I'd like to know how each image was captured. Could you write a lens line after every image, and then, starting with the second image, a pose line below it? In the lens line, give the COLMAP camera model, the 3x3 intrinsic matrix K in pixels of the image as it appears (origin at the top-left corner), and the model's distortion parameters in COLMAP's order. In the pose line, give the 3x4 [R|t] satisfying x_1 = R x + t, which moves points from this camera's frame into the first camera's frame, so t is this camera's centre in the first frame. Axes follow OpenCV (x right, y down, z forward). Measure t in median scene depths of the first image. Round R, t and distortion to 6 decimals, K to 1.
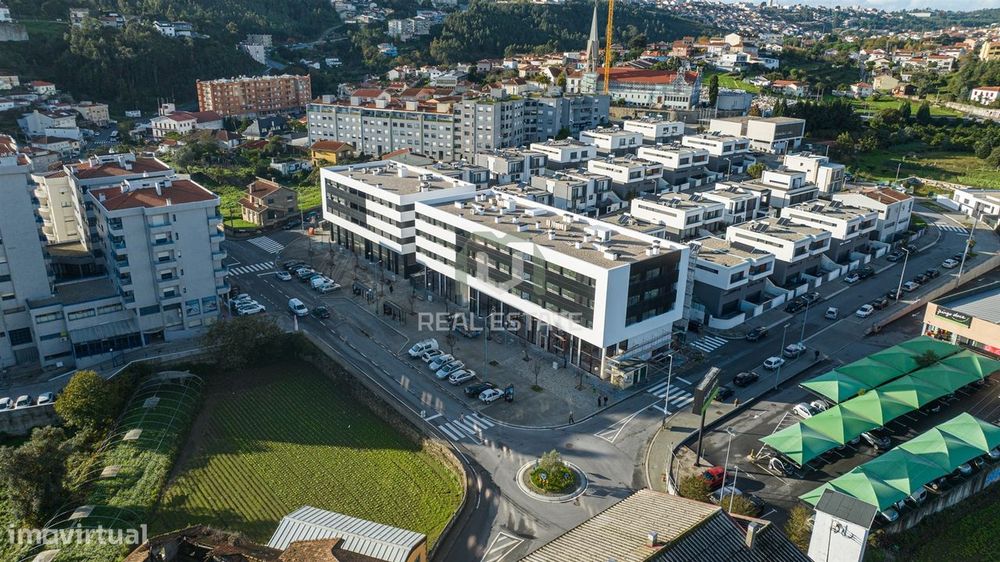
lens RADIAL K [[704.1, 0, 499.8], [0, 704.1, 279.4], [0, 0, 1]] dist [-0.048844, 0.045465]
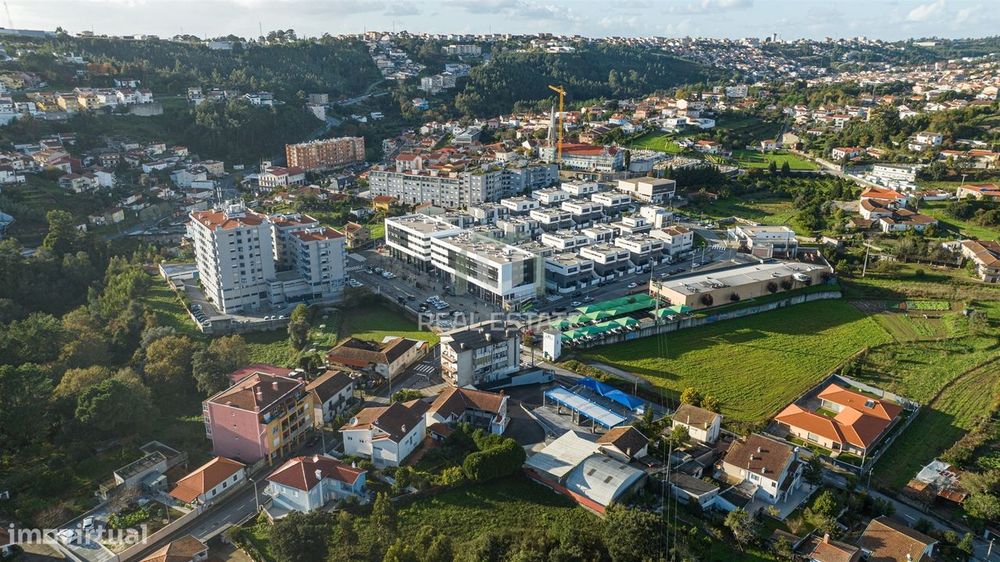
lens RADIAL K [[704.1, 0, 496.1], [0, 704.1, 278.3], [0, 0, 1]] dist [-0.048844, 0.045465]
pose [[0.998667, -0.000271, -0.051609, 0.164003], [-0.001269, 0.999555, -0.029801, 0.070129], [0.051594, 0.029827, 0.998223, -0.981407]]
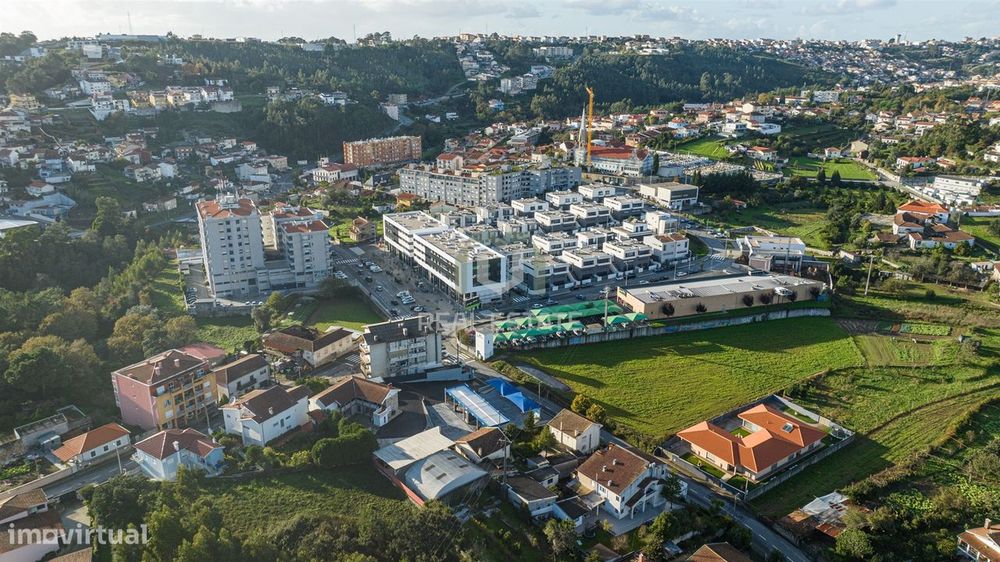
lens RADIAL K [[704.1, 0, 496.4], [0, 704.1, 278.9], [0, 0, 1]] dist [-0.048844, 0.045465]
pose [[0.977478, 0.048679, -0.205346, 0.507000], [-0.055445, 0.998088, -0.027321, 0.067607], [0.203623, 0.038091, 0.978308, -0.949801]]
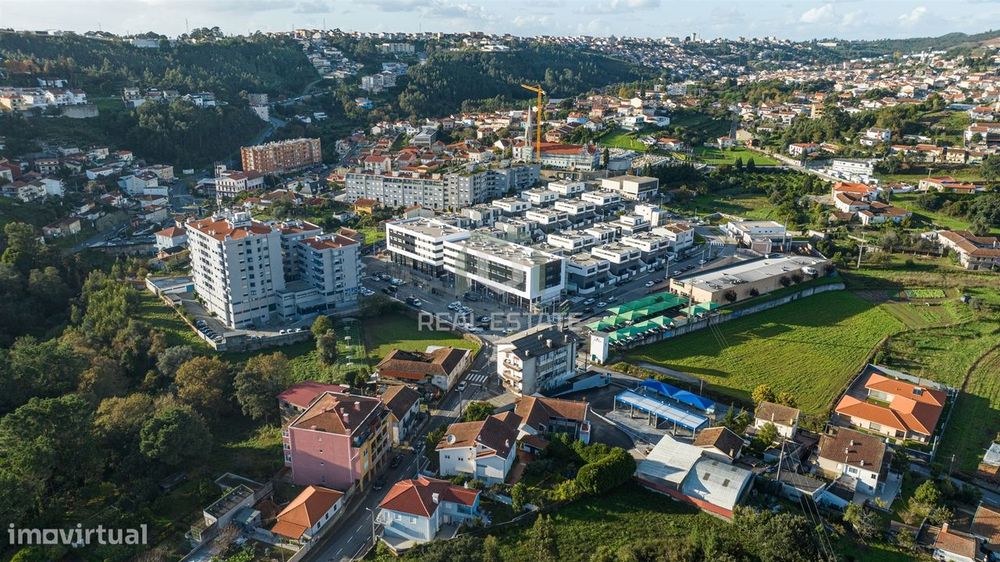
lens RADIAL K [[704.1, 0, 495.9], [0, 704.1, 278.7], [0, 0, 1]] dist [-0.048844, 0.045465]
pose [[0.997604, -0.033120, 0.060743, -0.079086], [0.034723, 0.999071, -0.025535, 0.053410], [-0.059840, 0.027583, 0.997827, -0.948694]]
